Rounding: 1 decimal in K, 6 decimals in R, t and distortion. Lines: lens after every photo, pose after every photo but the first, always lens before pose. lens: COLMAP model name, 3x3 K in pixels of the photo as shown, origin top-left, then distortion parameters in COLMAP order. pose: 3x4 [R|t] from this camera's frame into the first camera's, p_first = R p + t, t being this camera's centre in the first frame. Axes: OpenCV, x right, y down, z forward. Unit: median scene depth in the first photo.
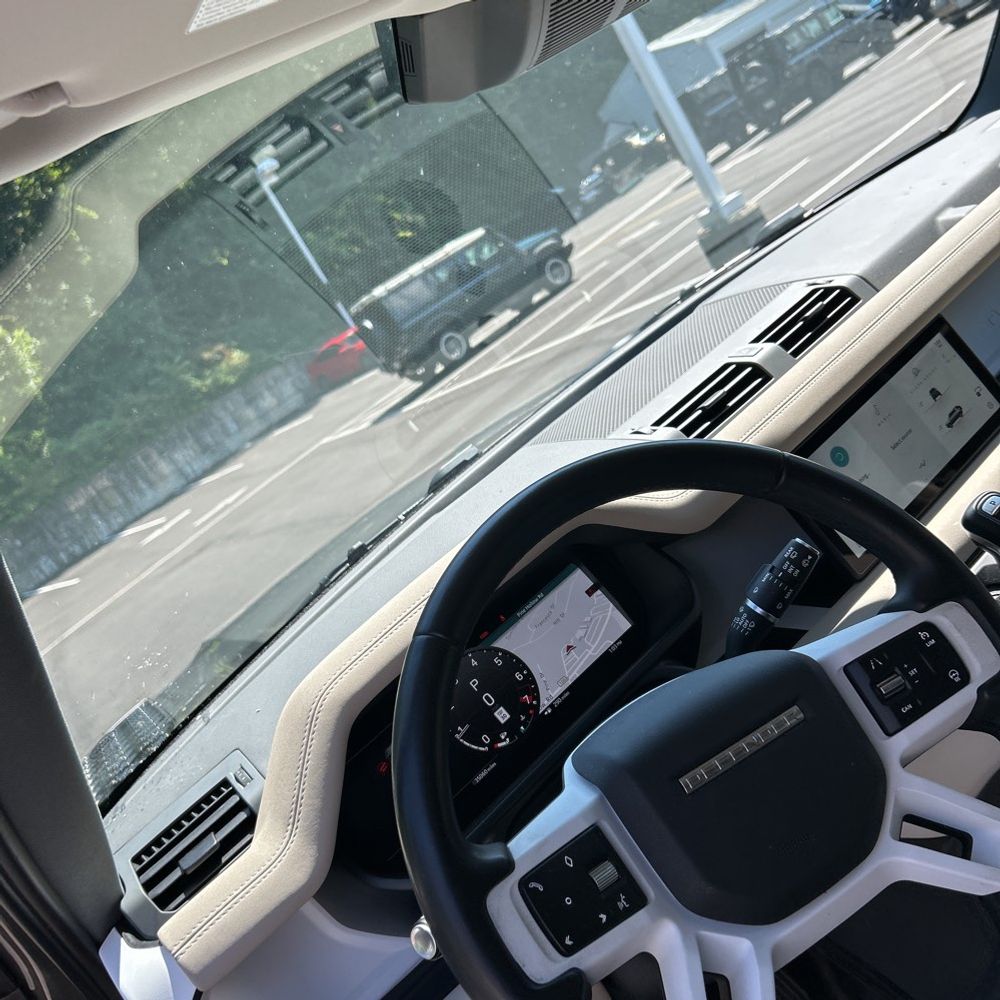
lens RADIAL K [[1019.1, 0, 504.6], [0, 1019.1, 497.2], [0, 0, 1]] dist [0.015737, -0.005571]
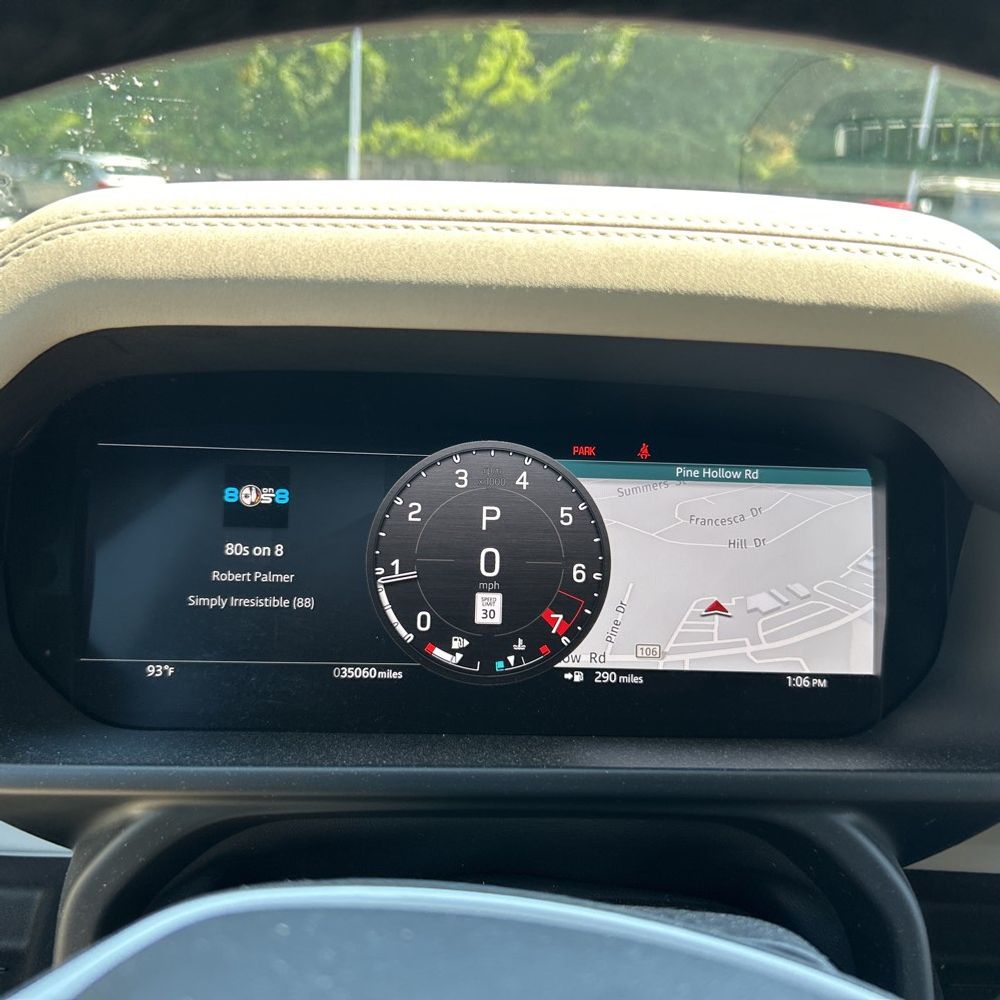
lens RADIAL K [[1019.1, 0, 504.6], [0, 1019.1, 497.2], [0, 0, 1]] dist [0.015737, -0.005571]
pose [[0.697237, 0.664262, -0.269474, 0.088171], [-0.608782, 0.747179, 0.266661, 0.054572], [0.378478, -0.021875, 0.925352, 0.586035]]
